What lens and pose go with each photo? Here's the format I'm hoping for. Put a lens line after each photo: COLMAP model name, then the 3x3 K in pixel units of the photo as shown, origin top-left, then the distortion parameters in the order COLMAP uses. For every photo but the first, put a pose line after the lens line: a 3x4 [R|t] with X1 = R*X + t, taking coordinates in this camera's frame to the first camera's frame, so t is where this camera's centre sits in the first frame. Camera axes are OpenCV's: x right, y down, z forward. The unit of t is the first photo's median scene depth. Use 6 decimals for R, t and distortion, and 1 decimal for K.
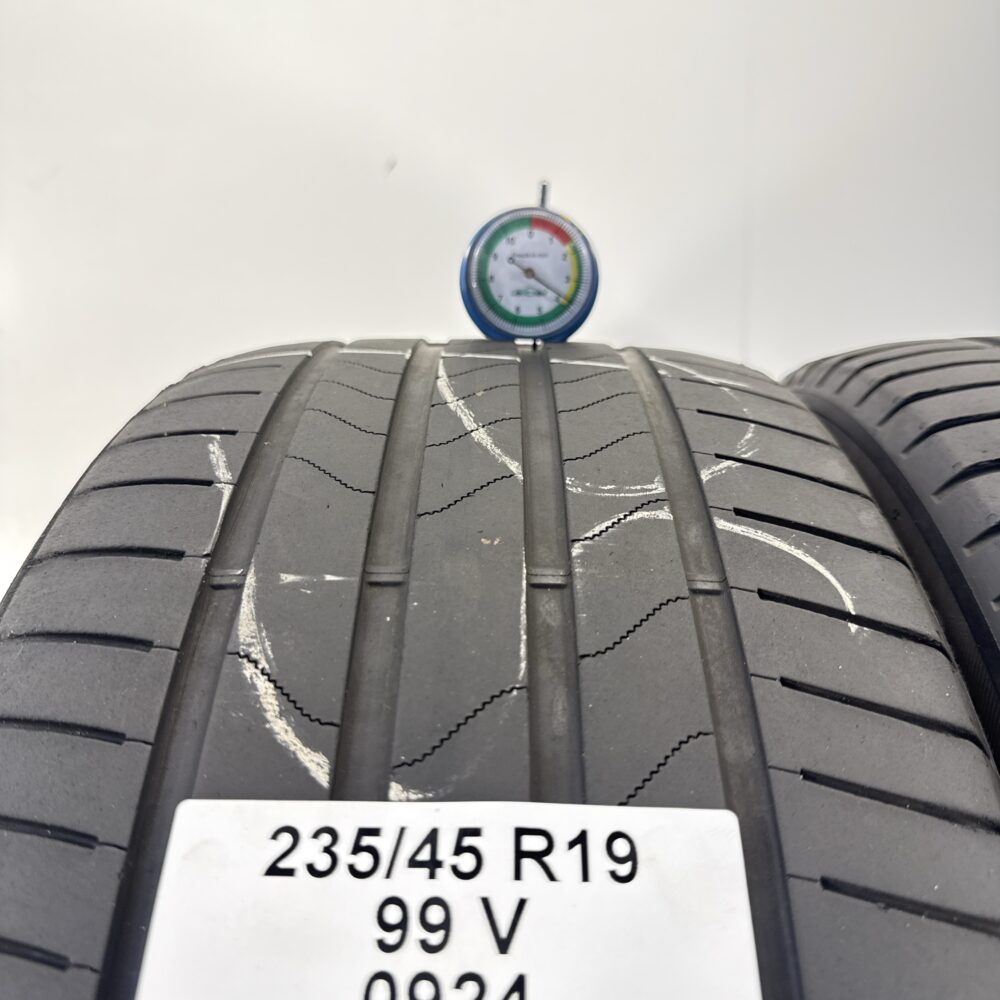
lens RADIAL K [[904.8, 0, 500.0], [0, 904.8, 500.0], [0, 0, 1]] dist [0.133195, -0.350361]
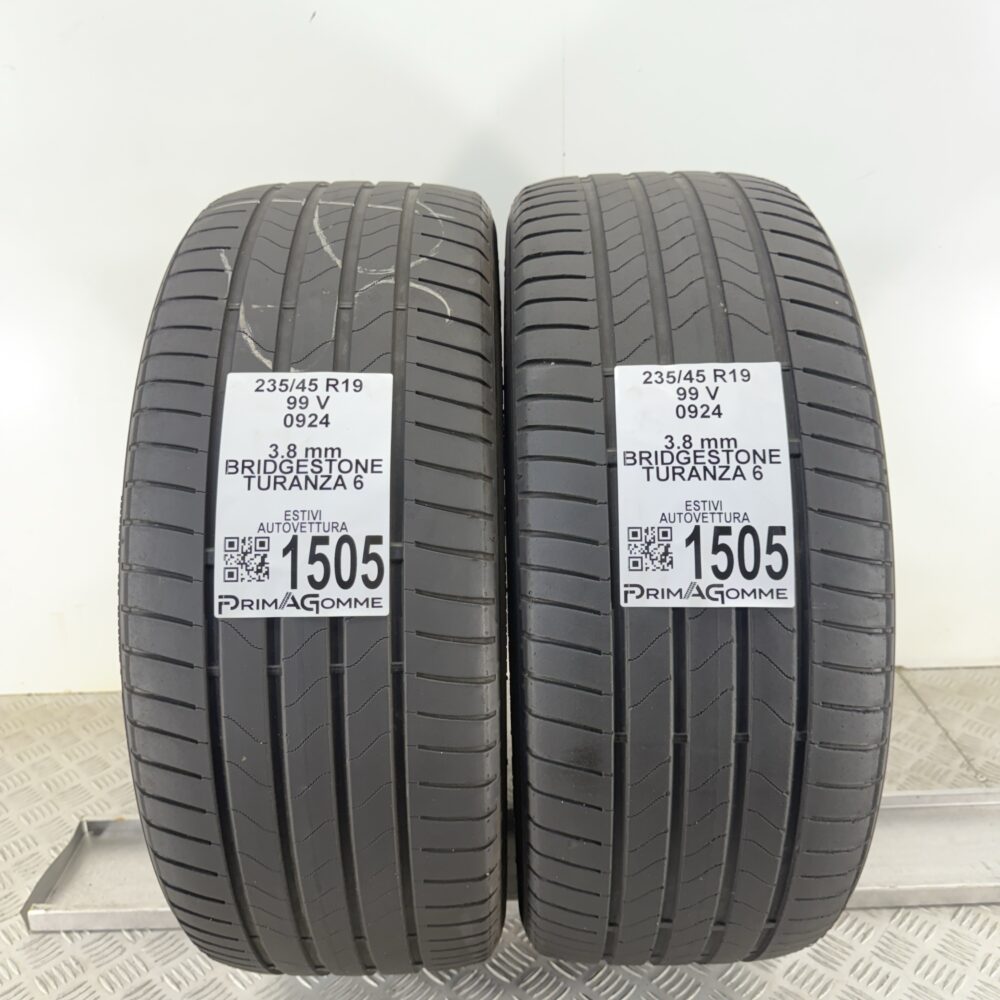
lens RADIAL K [[904.8, 0, 500.0], [0, 904.8, 500.0], [0, 0, 1]] dist [0.133195, -0.350361]
pose [[0.999809, -0.019488, 0.001344, 0.552476], [0.018331, 0.959762, 0.280215, -0.129145], [-0.006751, -0.280137, 0.959936, -2.050133]]
